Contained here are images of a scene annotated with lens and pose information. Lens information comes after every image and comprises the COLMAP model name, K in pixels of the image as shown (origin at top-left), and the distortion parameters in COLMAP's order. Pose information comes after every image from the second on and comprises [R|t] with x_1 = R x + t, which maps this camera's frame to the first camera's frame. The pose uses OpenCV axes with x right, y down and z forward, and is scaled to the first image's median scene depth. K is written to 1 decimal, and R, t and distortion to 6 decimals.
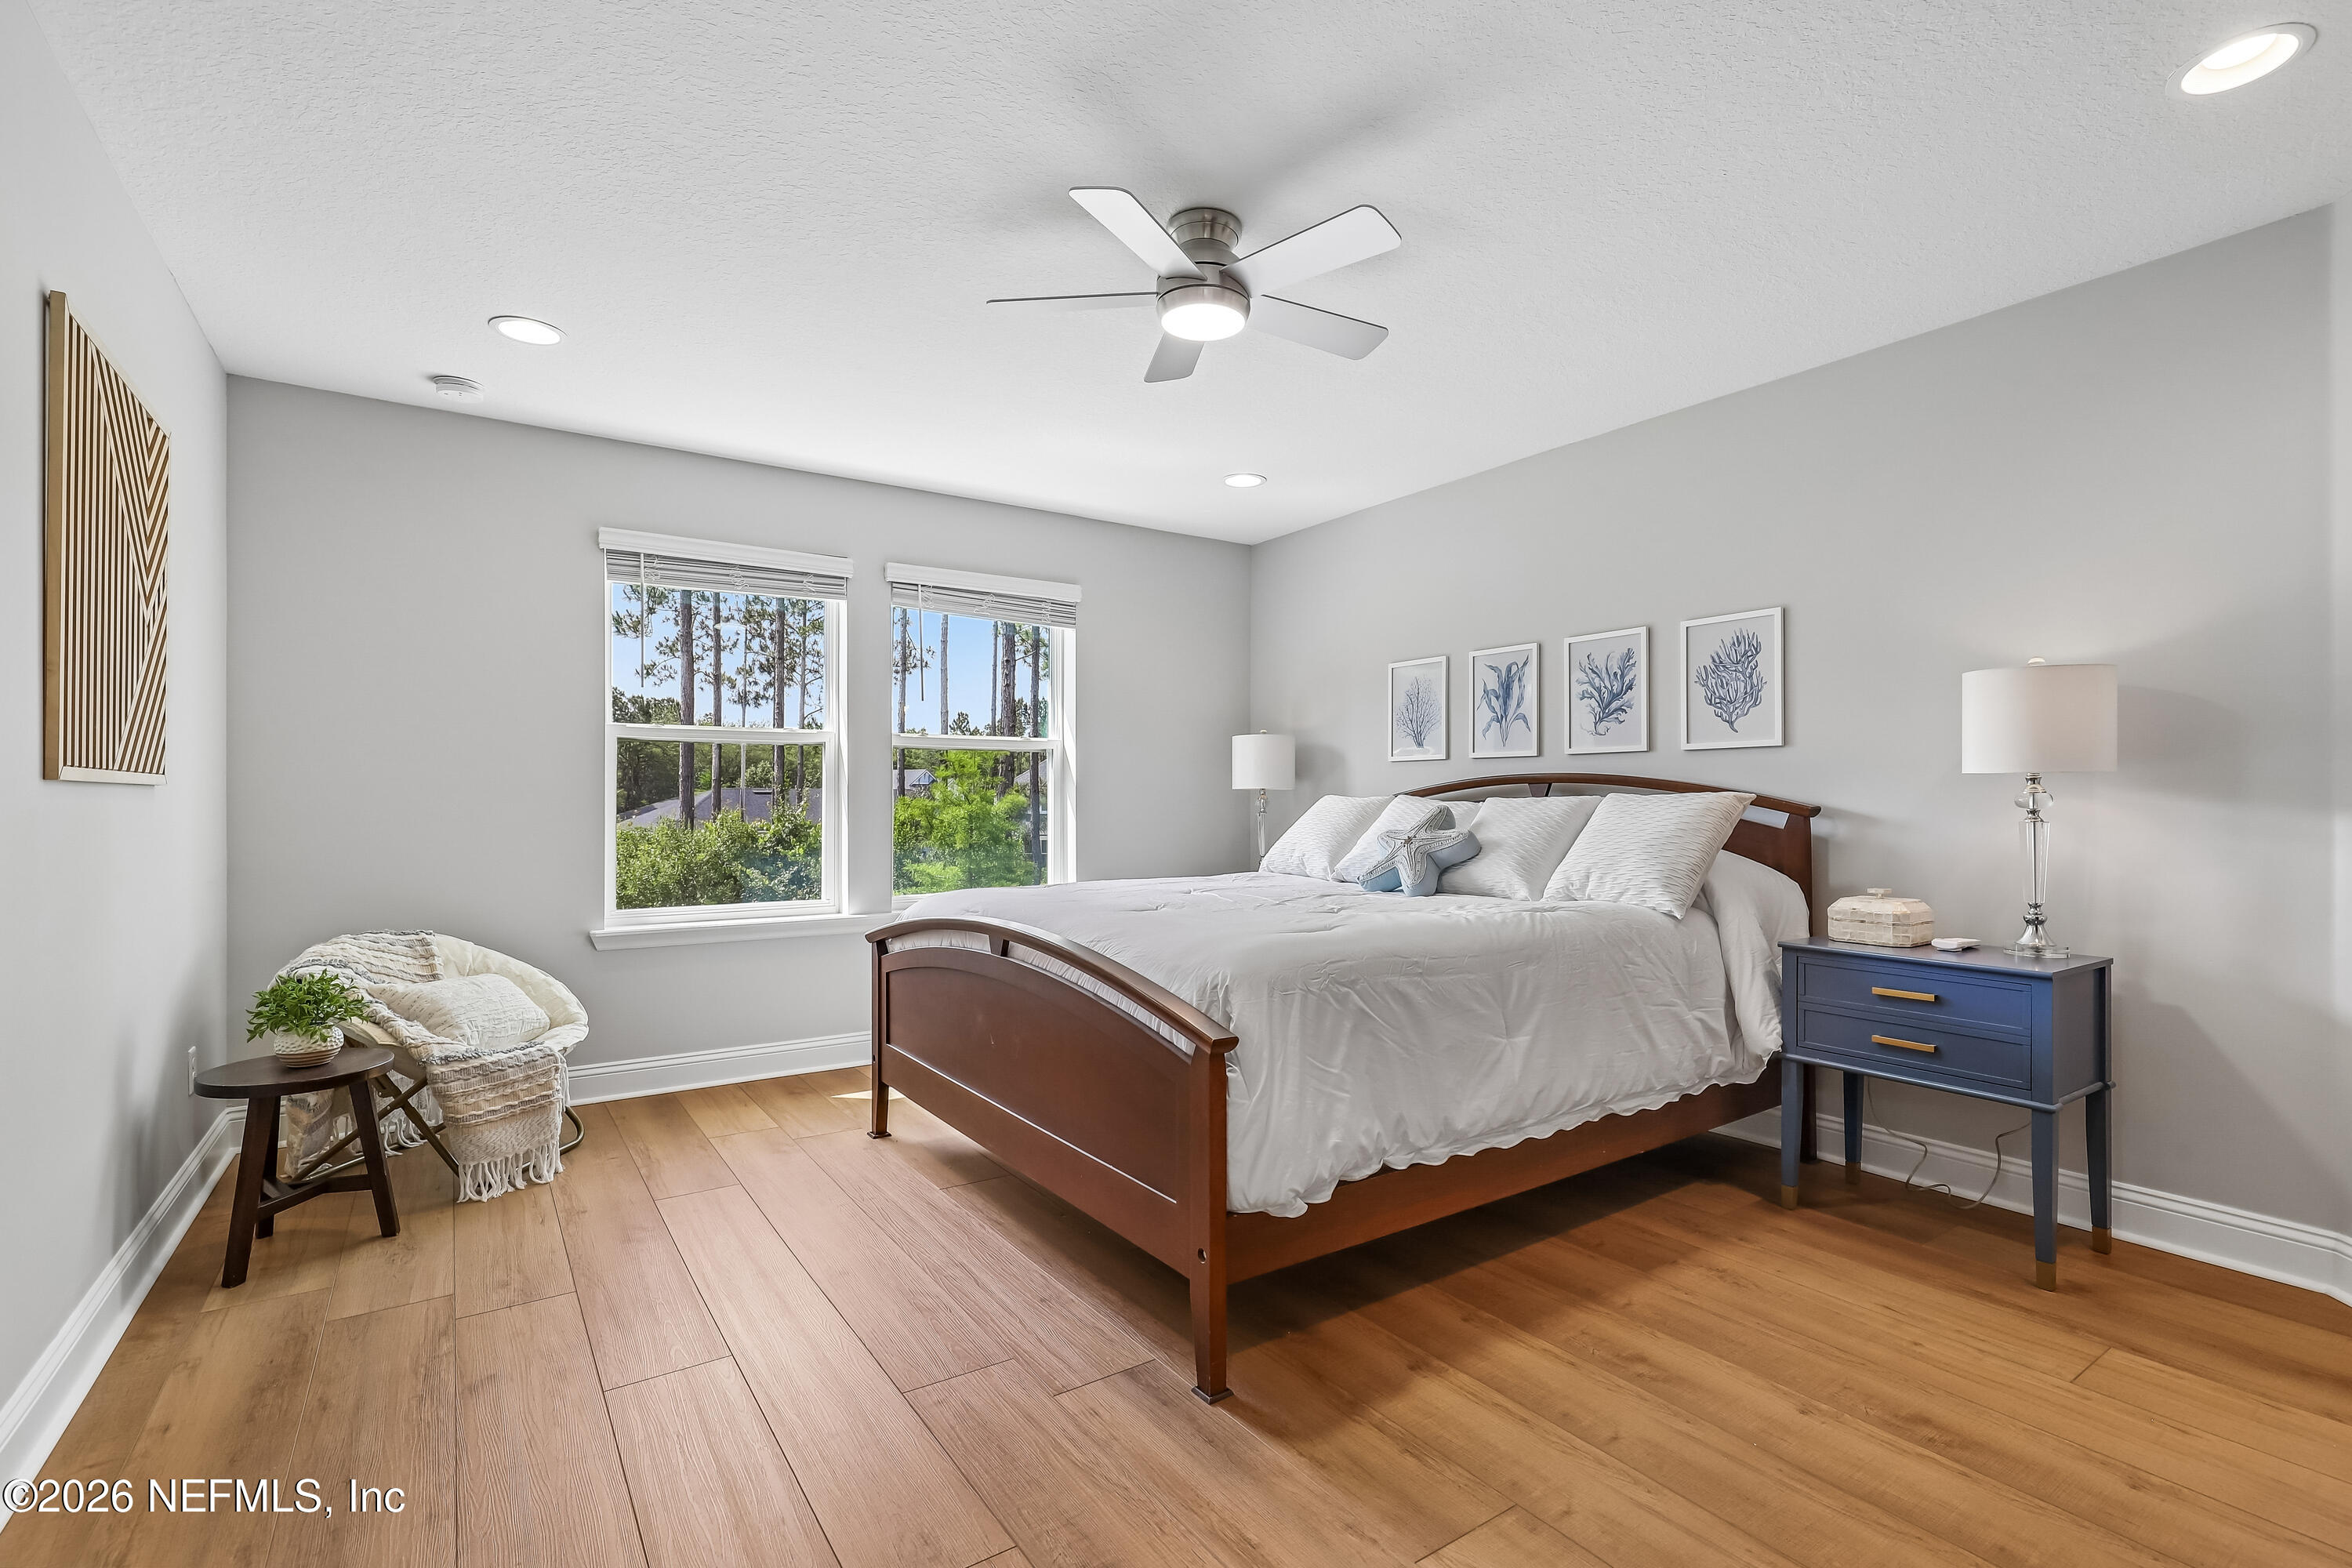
lens RADIAL K [[1073.2, 0, 1194.6], [0, 1073.2, 788.3], [0, 0, 1]] dist [-0.012361, -0.000152]
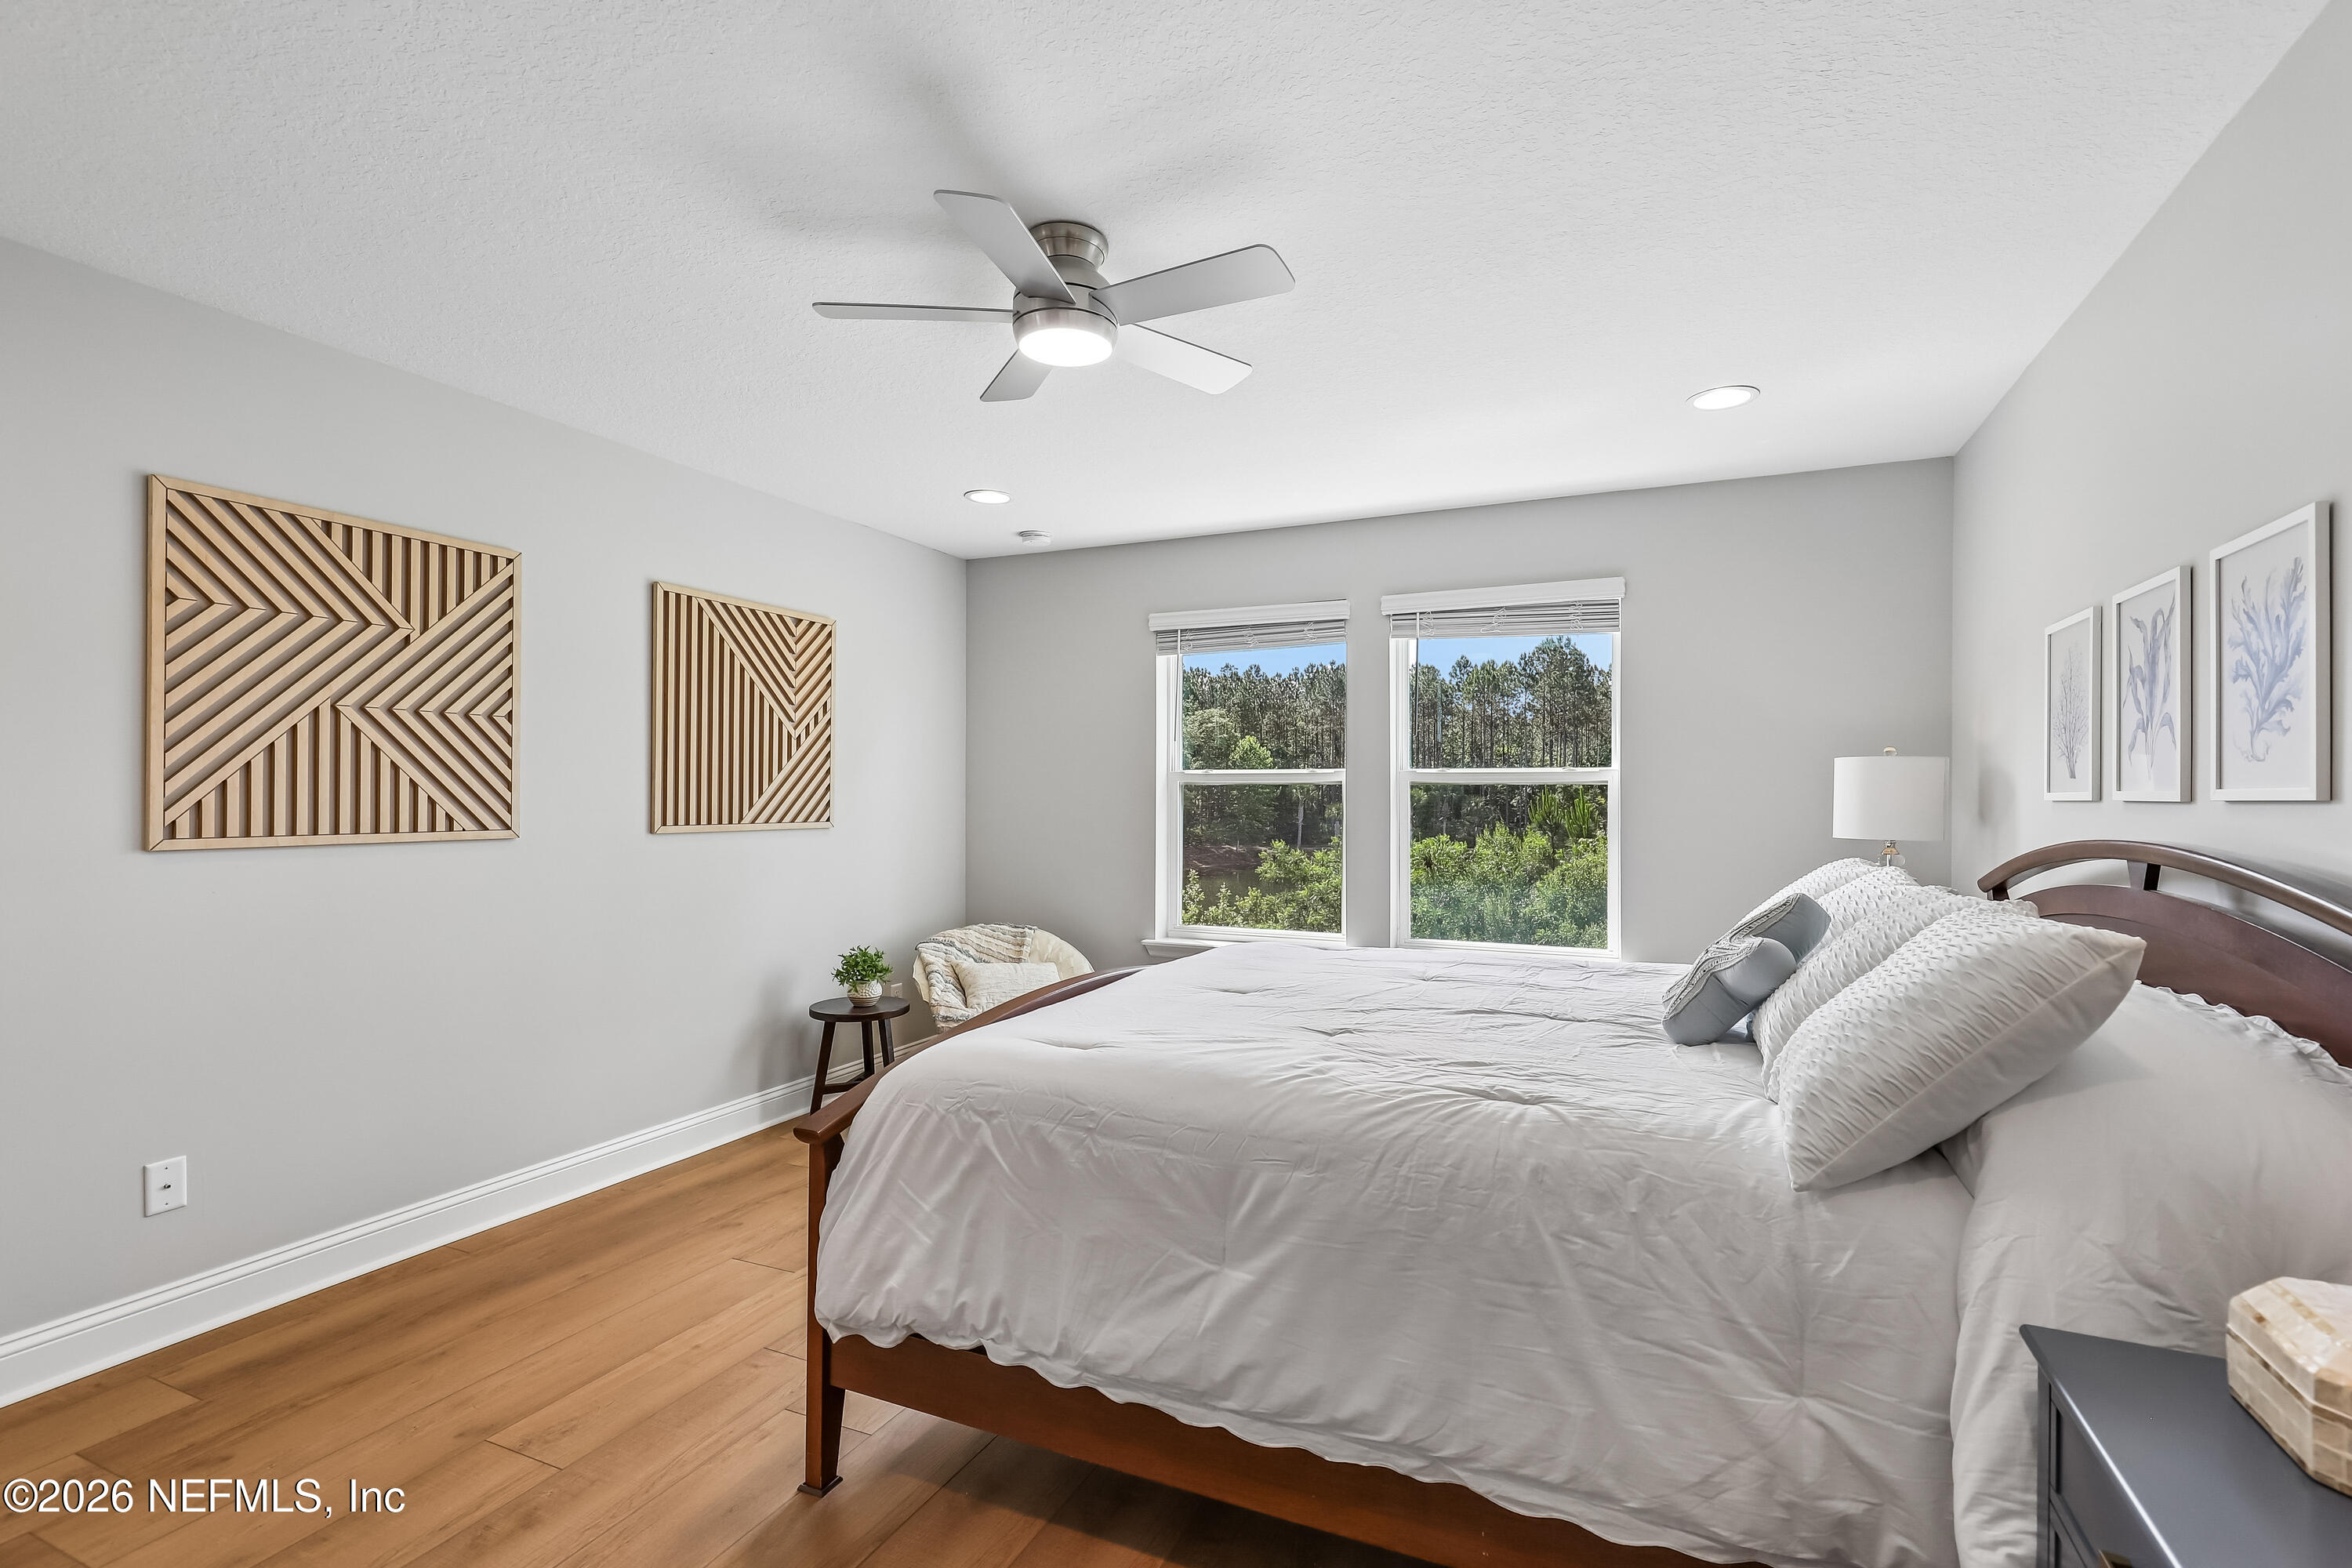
lens RADIAL K [[1073.2, 0, 1191.6], [0, 1073.2, 790.7], [0, 0, 1]] dist [-0.012361, -0.000152]
pose [[0.519208, -0.002626, -0.854644, 0.651565], [0.003986, 0.999992, -0.000651, -0.047598], [0.854639, -0.003069, 0.519214, 0.487454]]
